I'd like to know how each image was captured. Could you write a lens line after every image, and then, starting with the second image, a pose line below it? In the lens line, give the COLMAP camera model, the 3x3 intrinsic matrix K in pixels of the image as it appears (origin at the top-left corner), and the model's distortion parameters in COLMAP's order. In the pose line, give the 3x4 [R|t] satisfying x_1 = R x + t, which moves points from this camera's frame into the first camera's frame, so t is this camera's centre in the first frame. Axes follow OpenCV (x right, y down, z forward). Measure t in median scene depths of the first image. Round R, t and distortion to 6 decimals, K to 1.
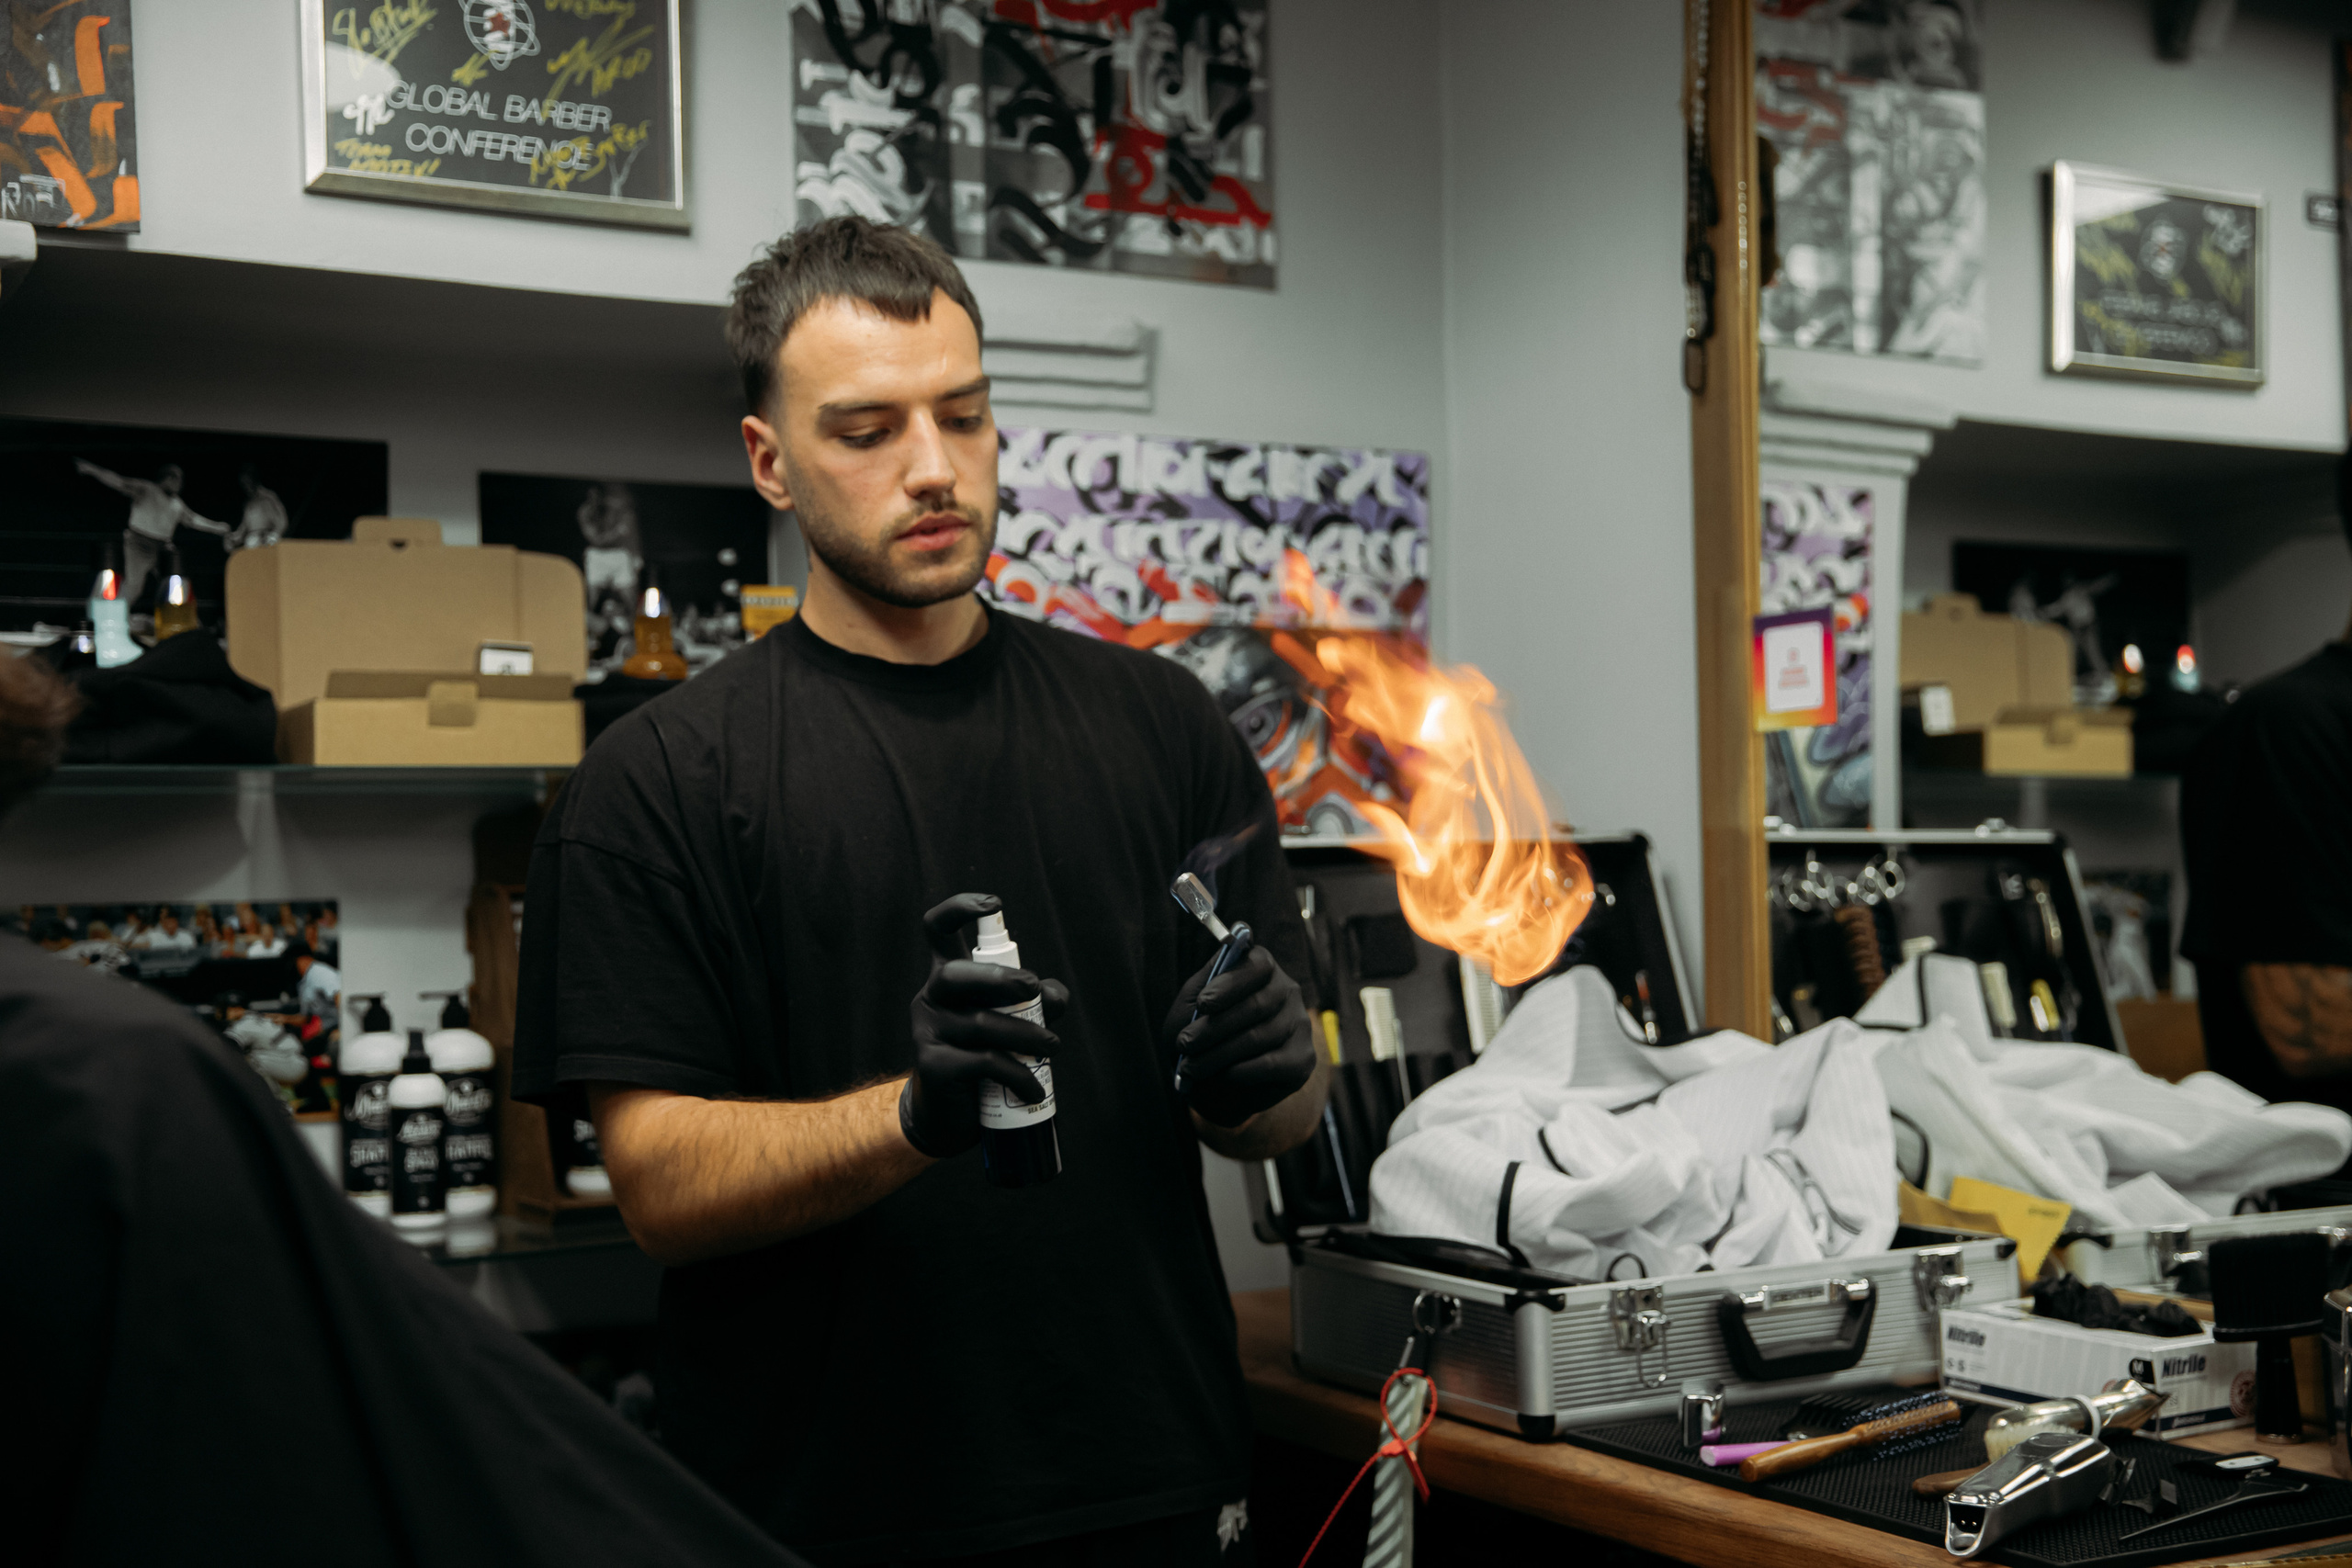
lens RADIAL K [[2932.5, 0, 1176.0], [0, 2932.5, 784.0], [0, 0, 1]] dist [0.048821, 0.033229]
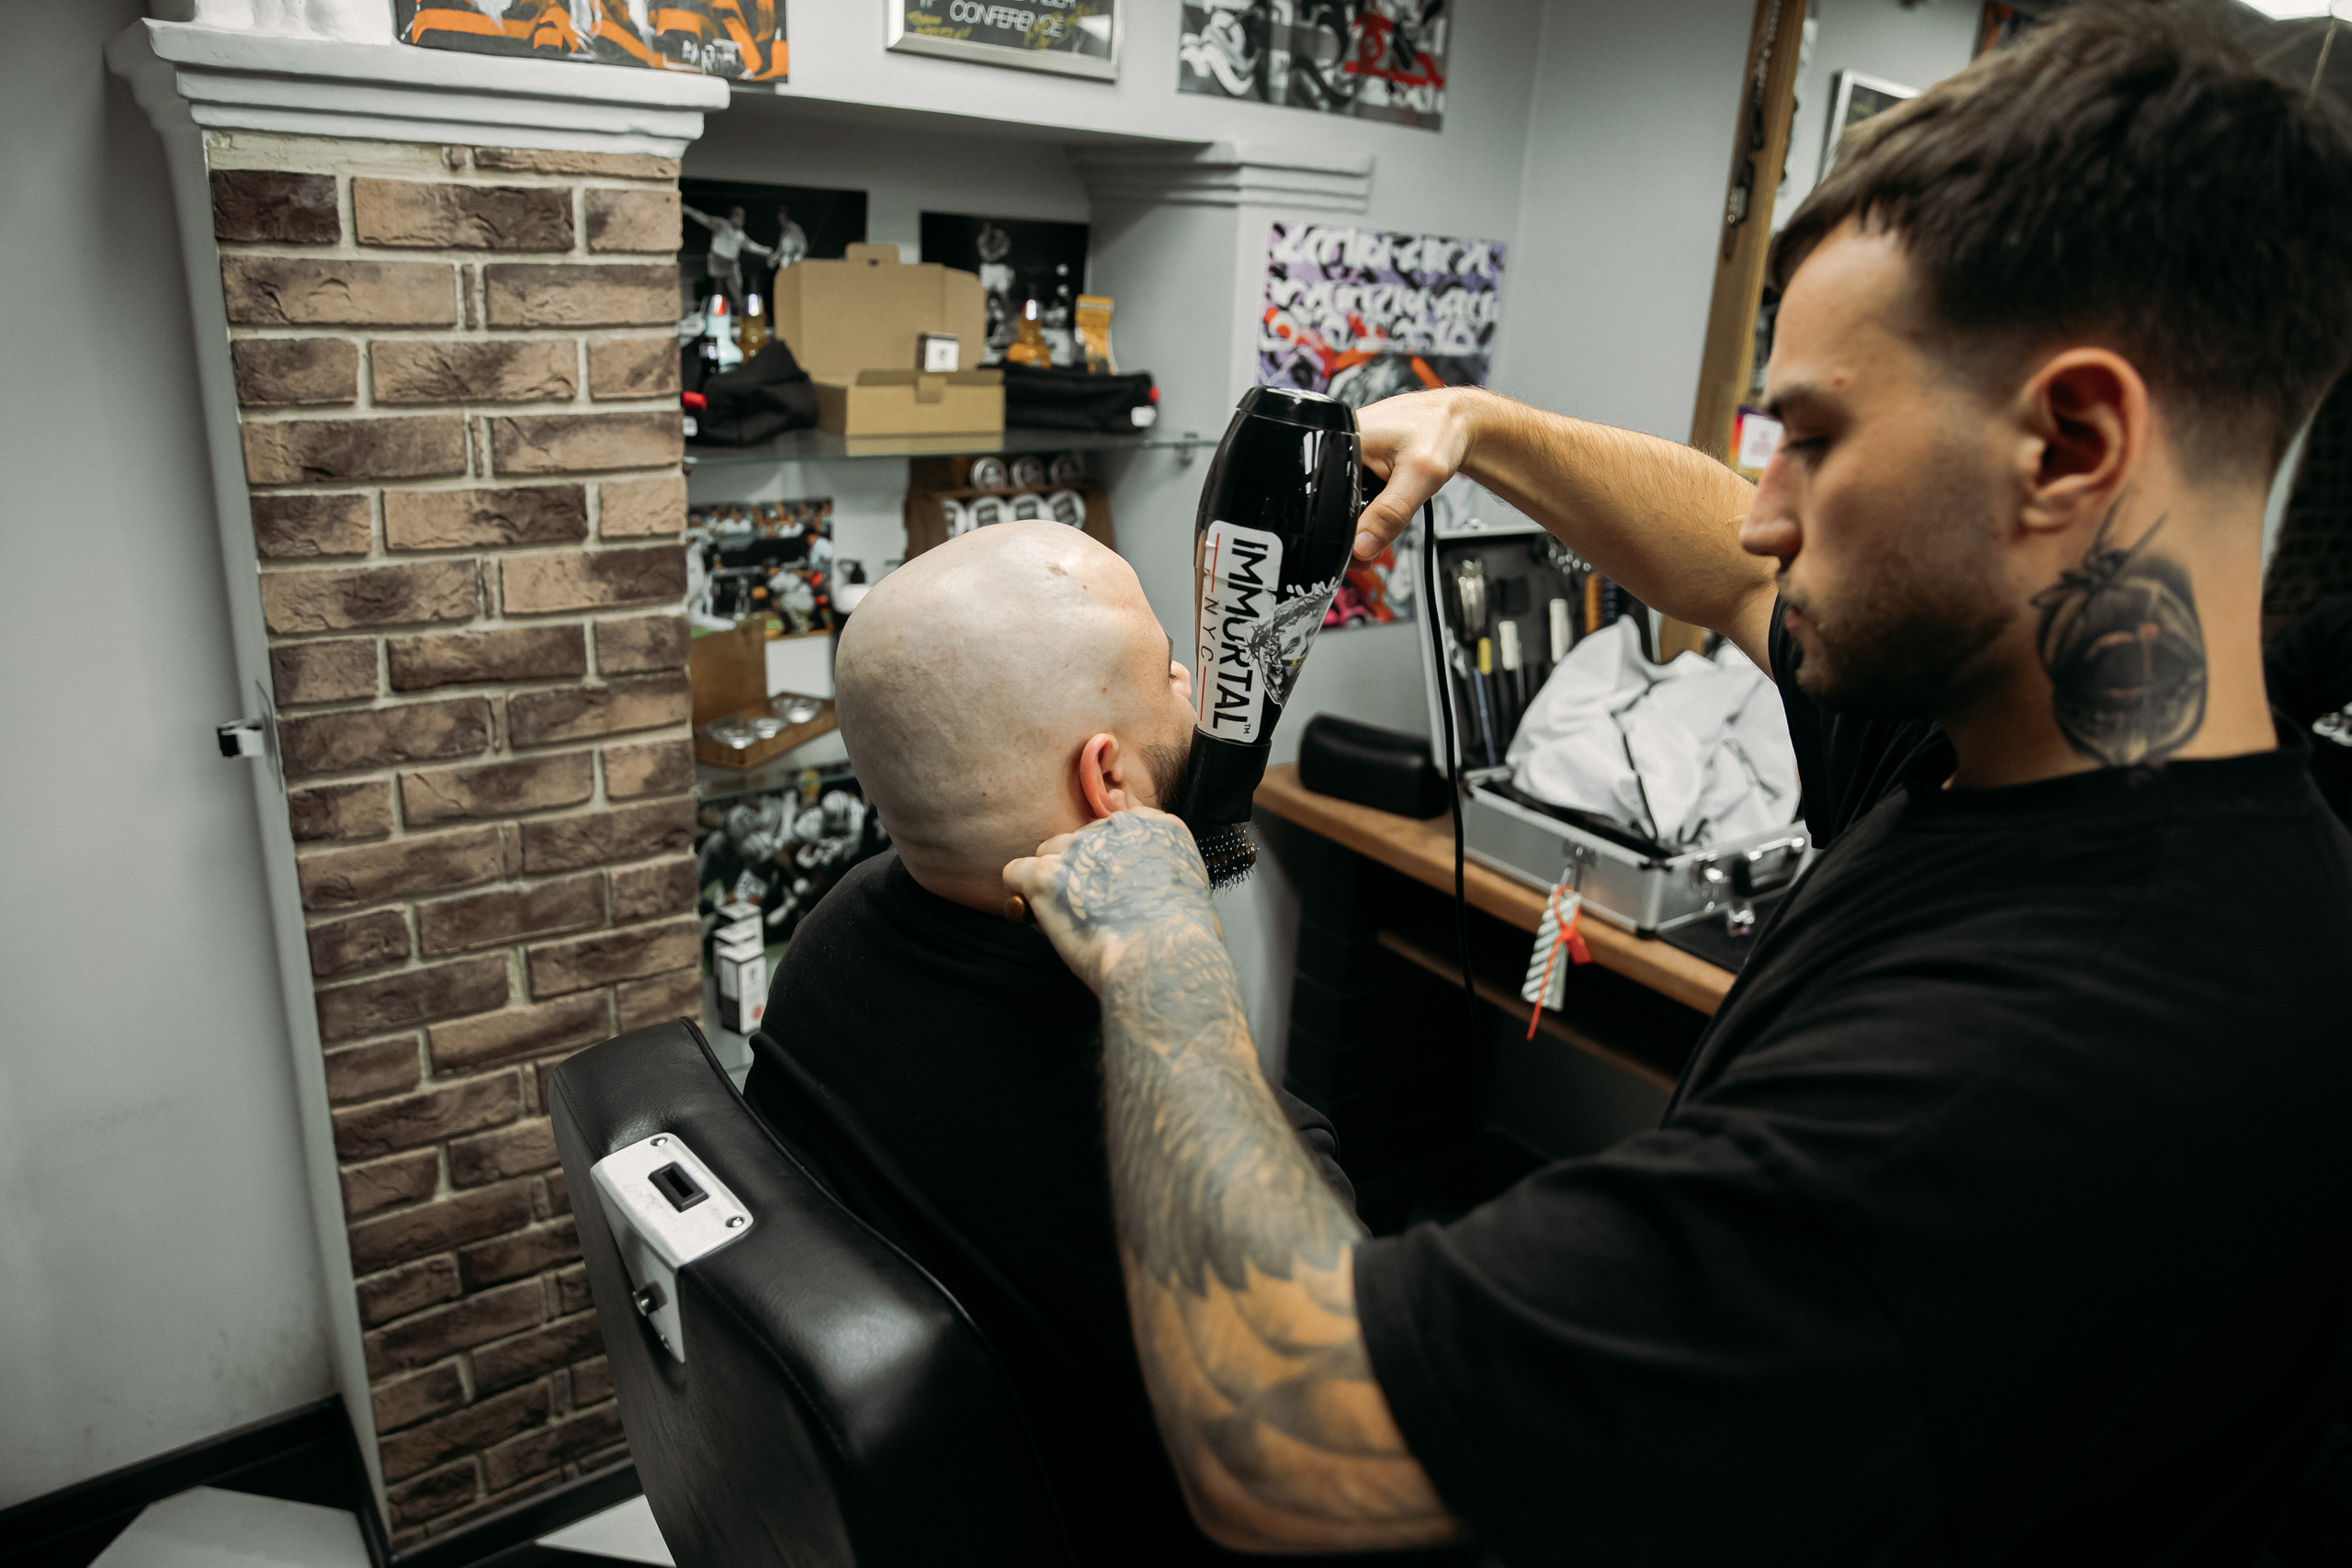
lens RADIAL K [[1593.5, 0, 1176.0], [0, 1593.5, 784.0], [0, 0, 1]] dist [-0.110410, 0.076559]
pose [[0.987577, 0.038928, 0.152238, -0.224234], [-0.089408, 0.935920, 0.340676, -0.119822], [-0.129221, -0.350055, 0.927773, 0.143264]]
